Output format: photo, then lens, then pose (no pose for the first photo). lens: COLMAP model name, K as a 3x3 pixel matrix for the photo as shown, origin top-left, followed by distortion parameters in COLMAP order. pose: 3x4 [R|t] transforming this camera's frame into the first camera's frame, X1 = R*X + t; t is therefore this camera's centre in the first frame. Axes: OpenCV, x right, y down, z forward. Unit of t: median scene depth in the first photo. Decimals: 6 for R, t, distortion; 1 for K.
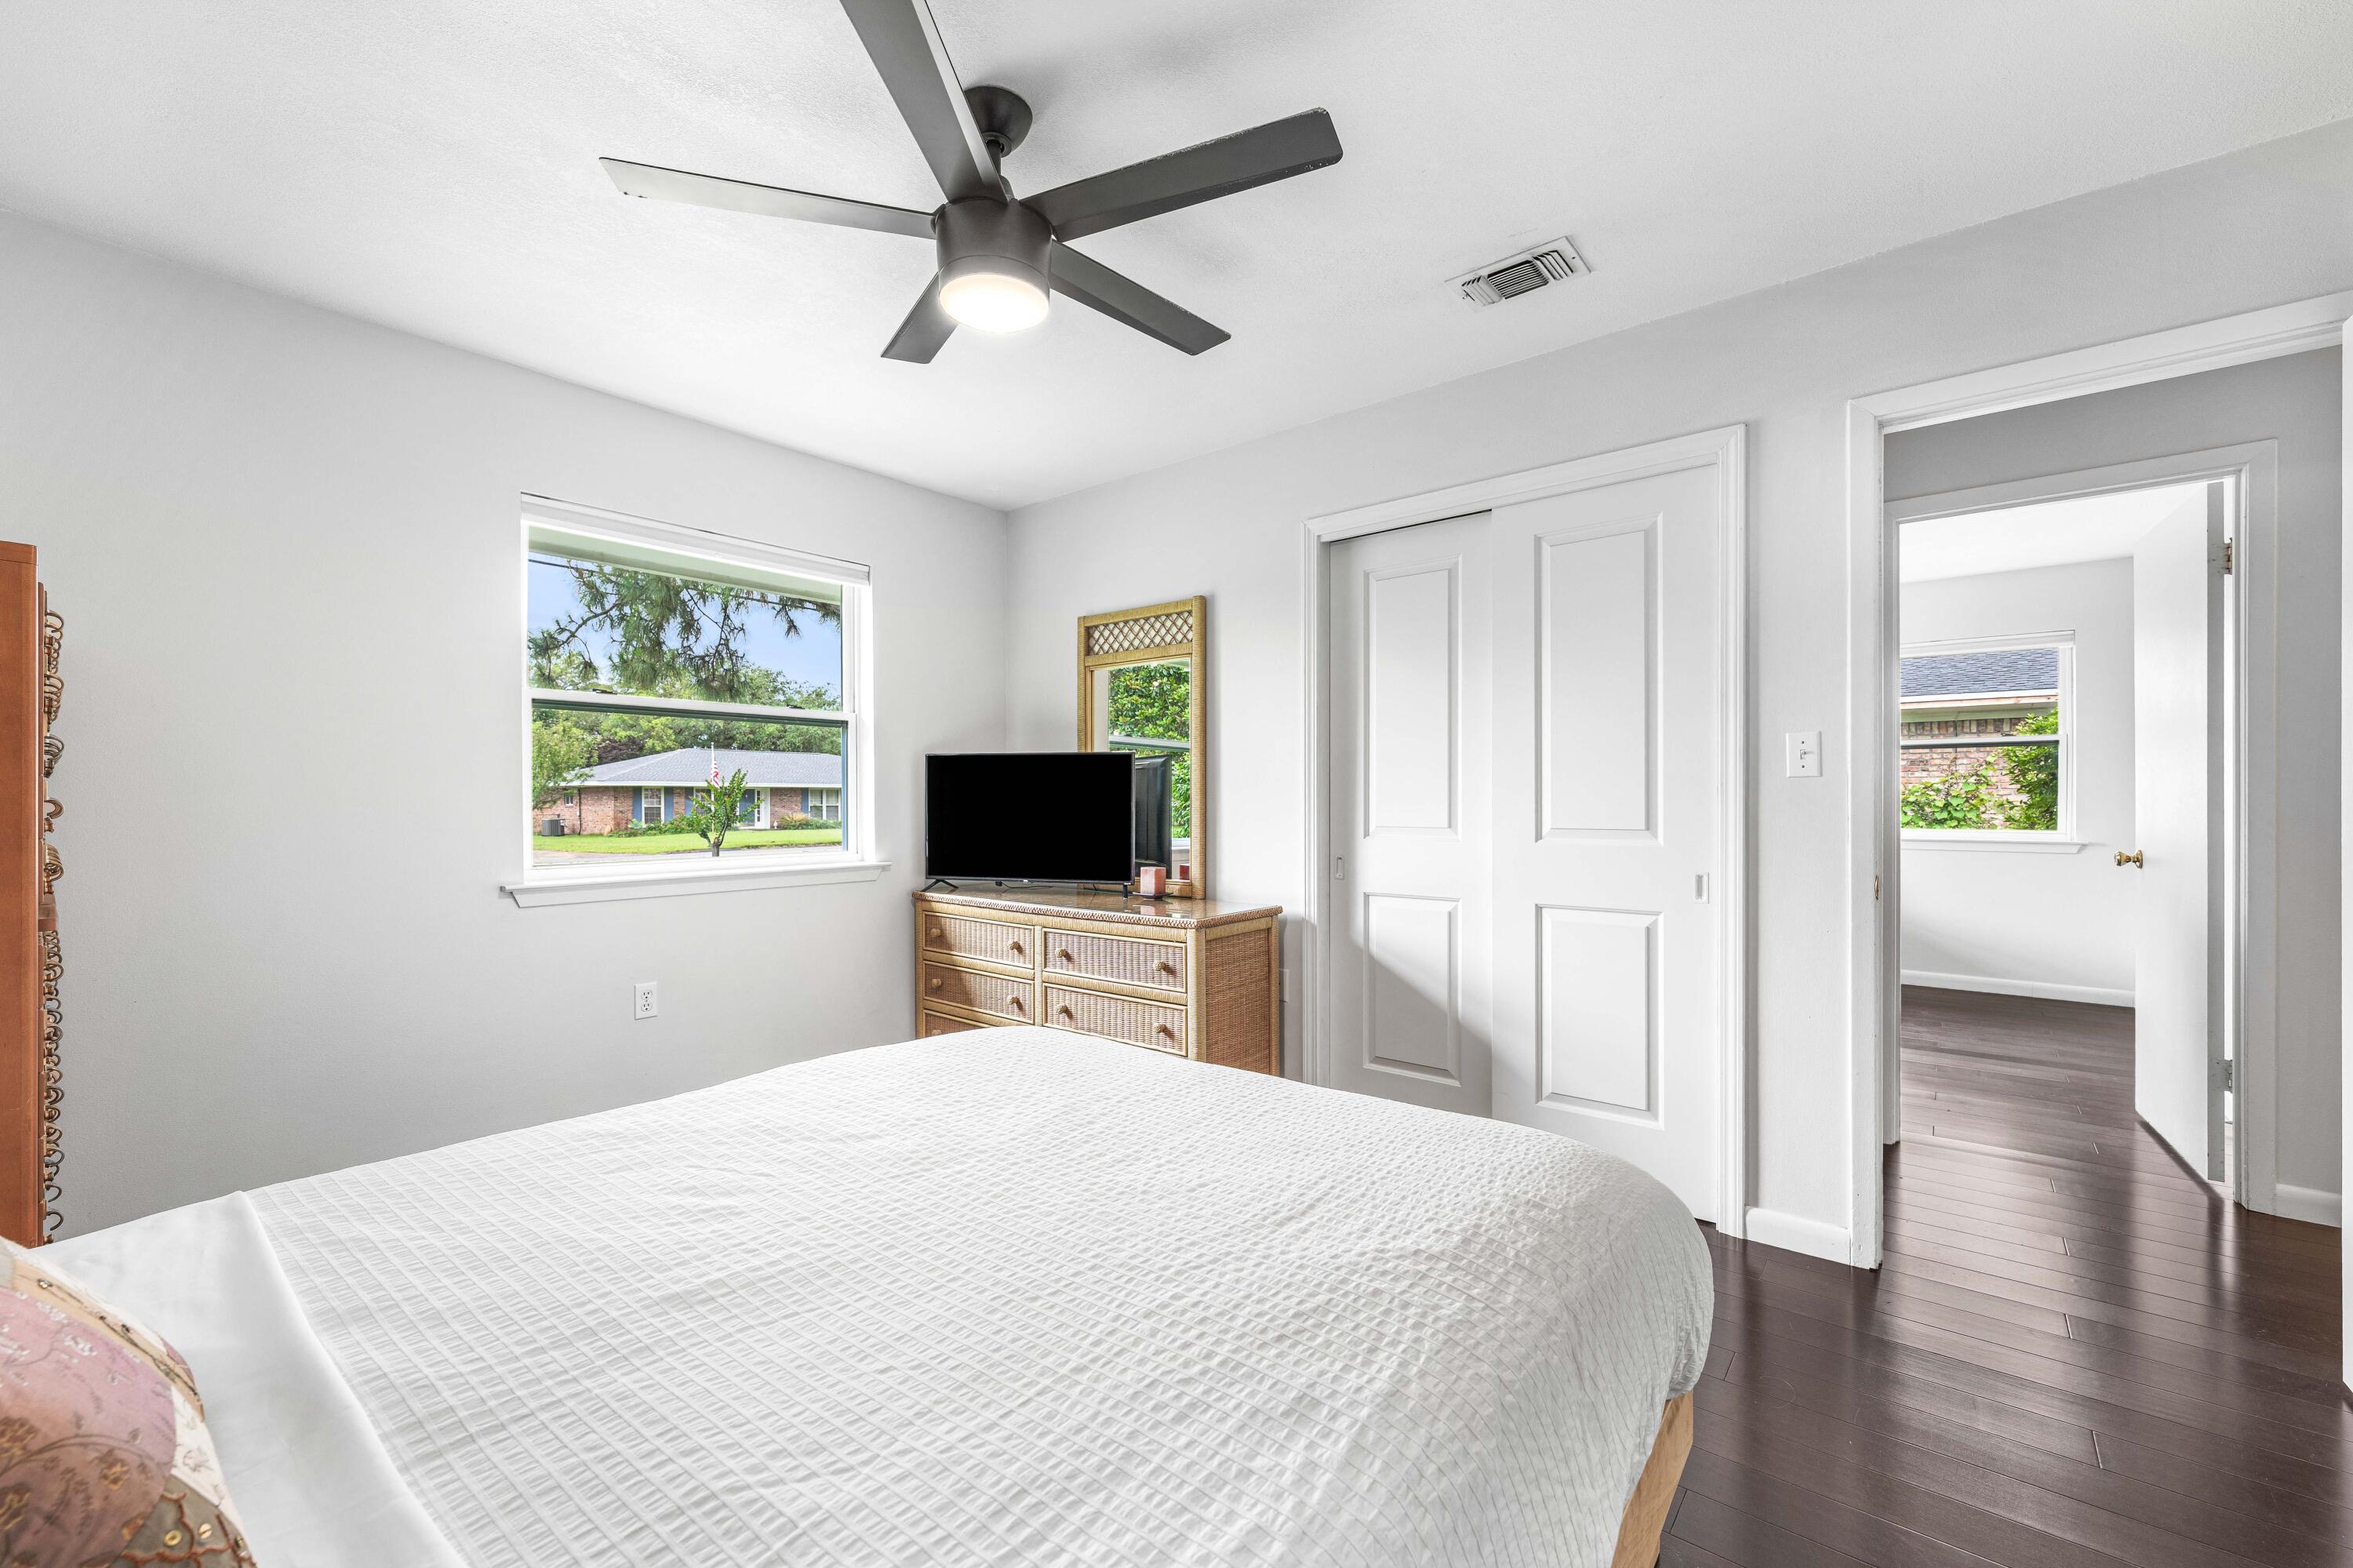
lens RADIAL K [[920.8, 0, 1193.8], [0, 920.8, 789.0], [0, 0, 1]] dist [0.001605, 0.000071]
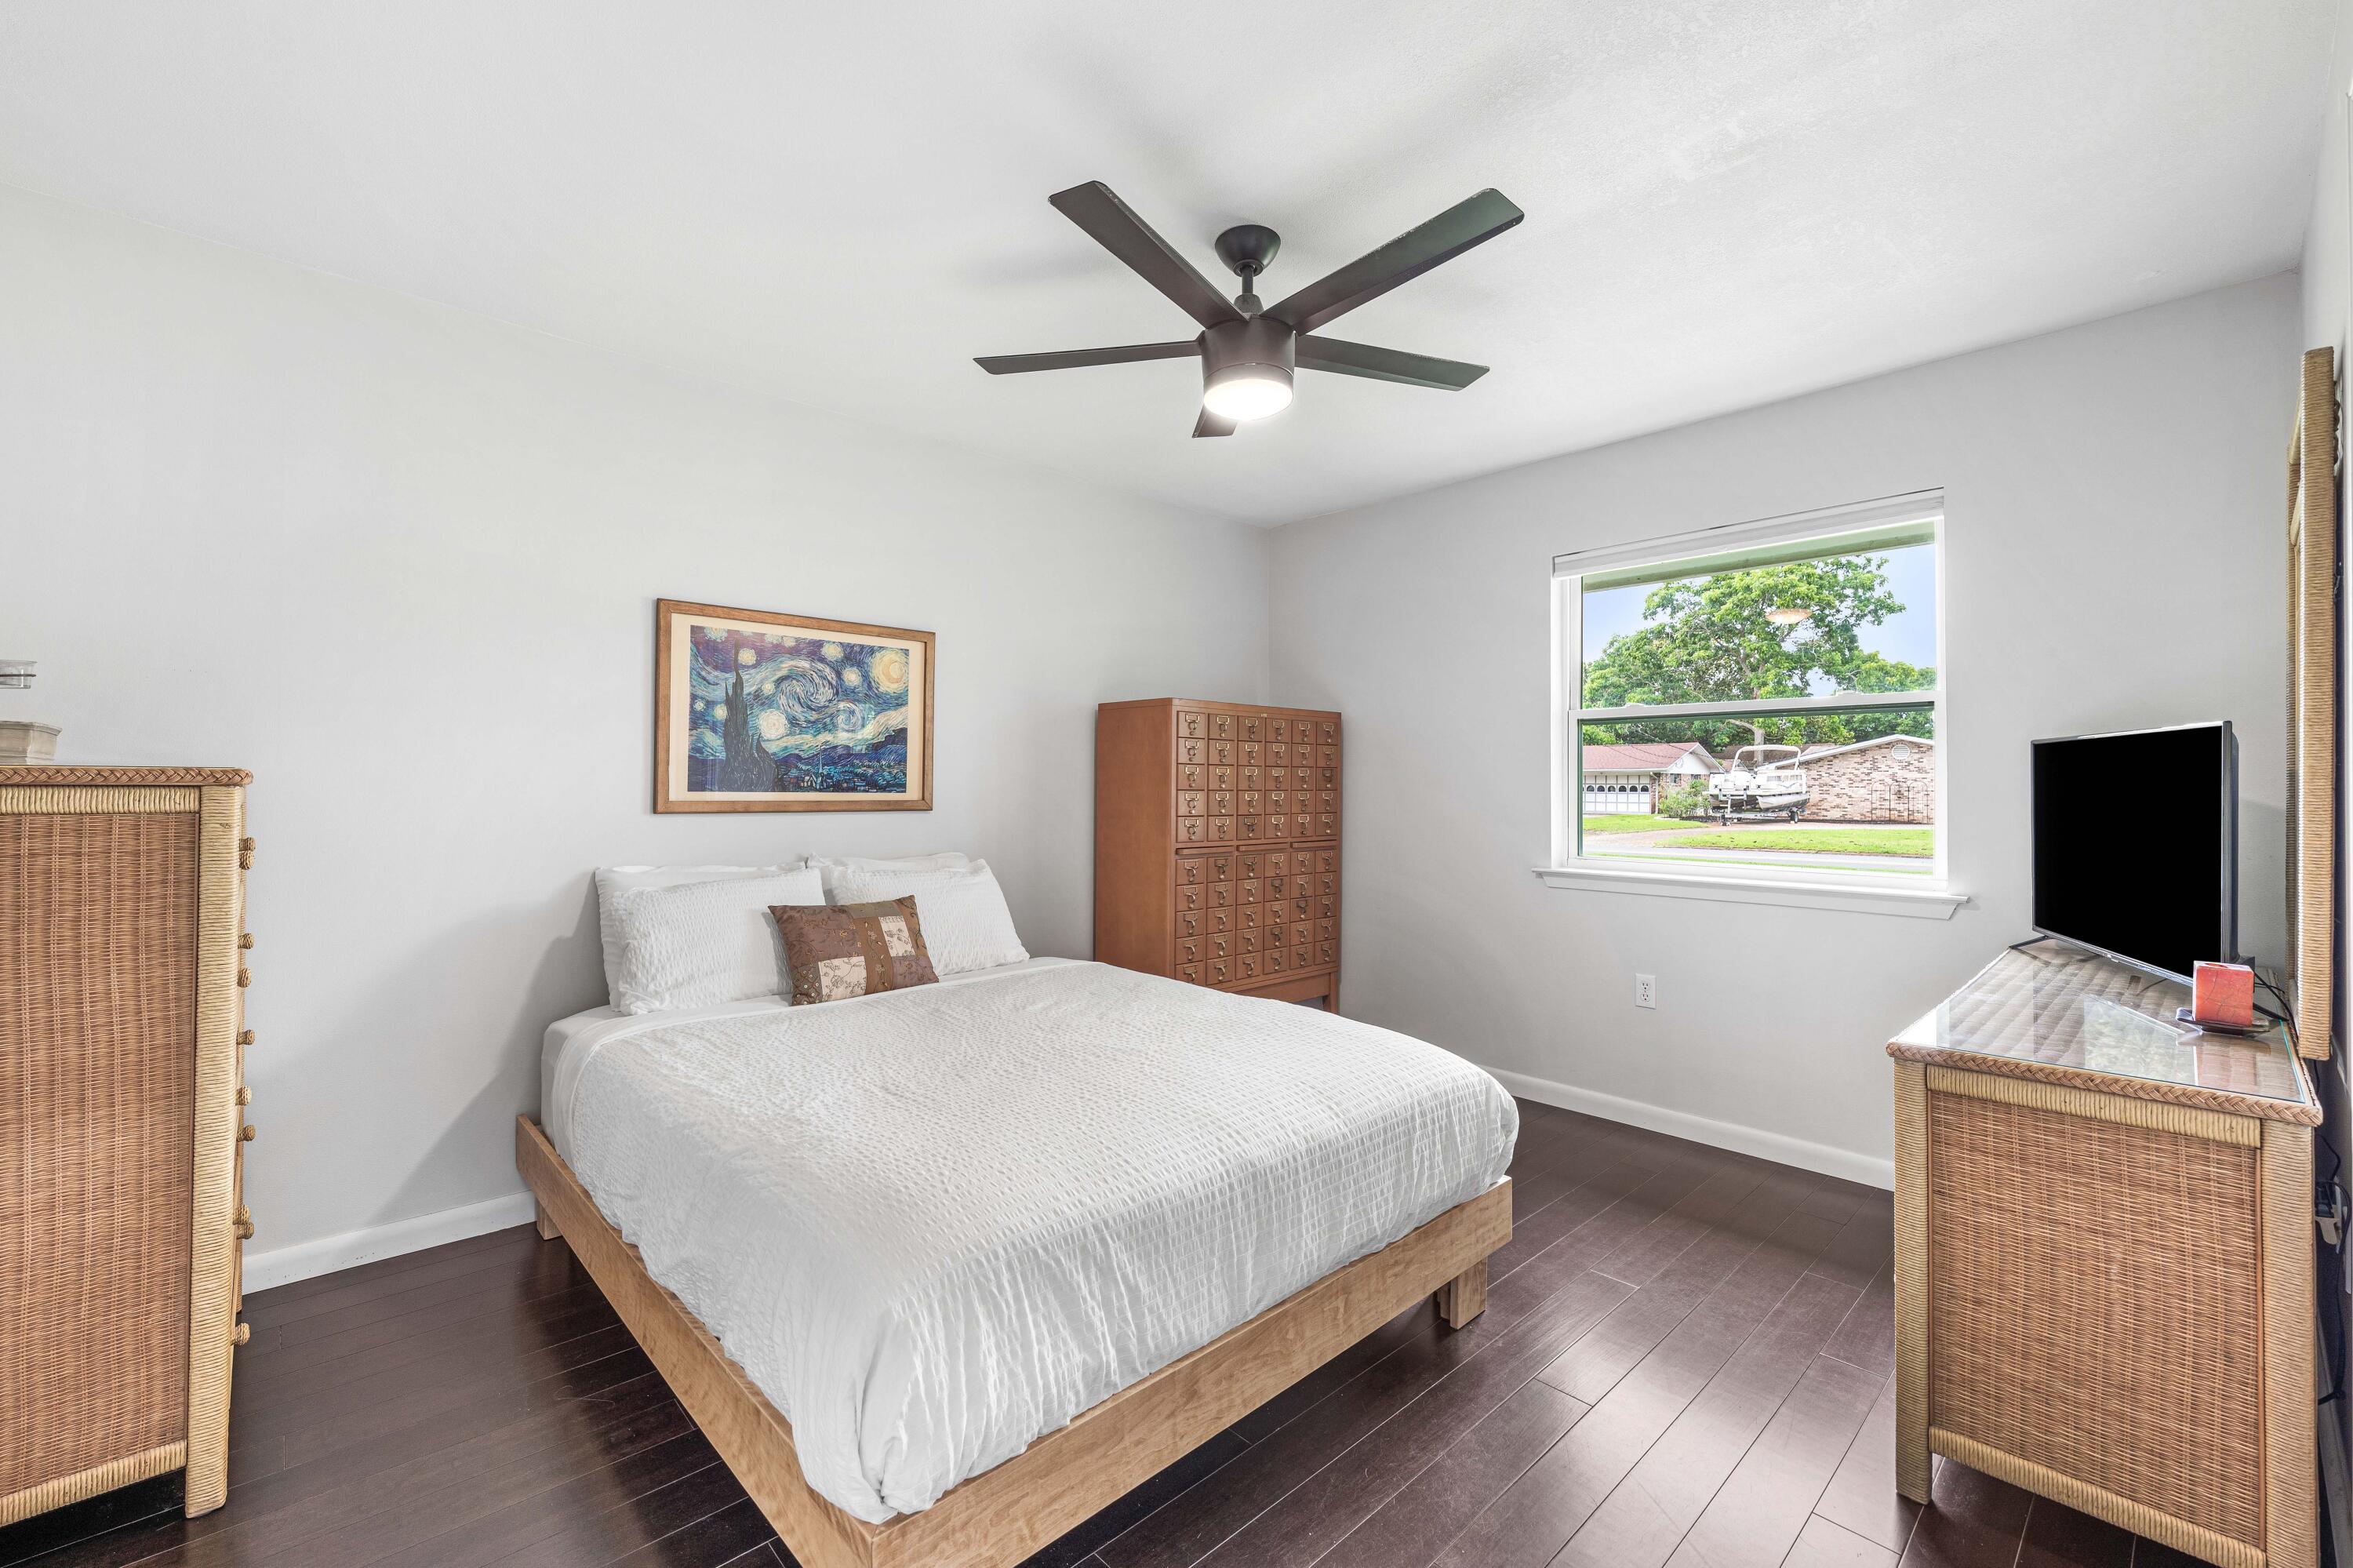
lens RADIAL K [[1010.4, 0, 1194.0], [0, 1010.4, 779.0], [0, 0, 1]] dist [-0.011601, -0.000112]
pose [[-0.130260, -0.001089, -0.991479, 0.689629], [0.003434, 0.999993, -0.001549, -0.016281], [0.991474, -0.003607, -0.130256, 0.704937]]
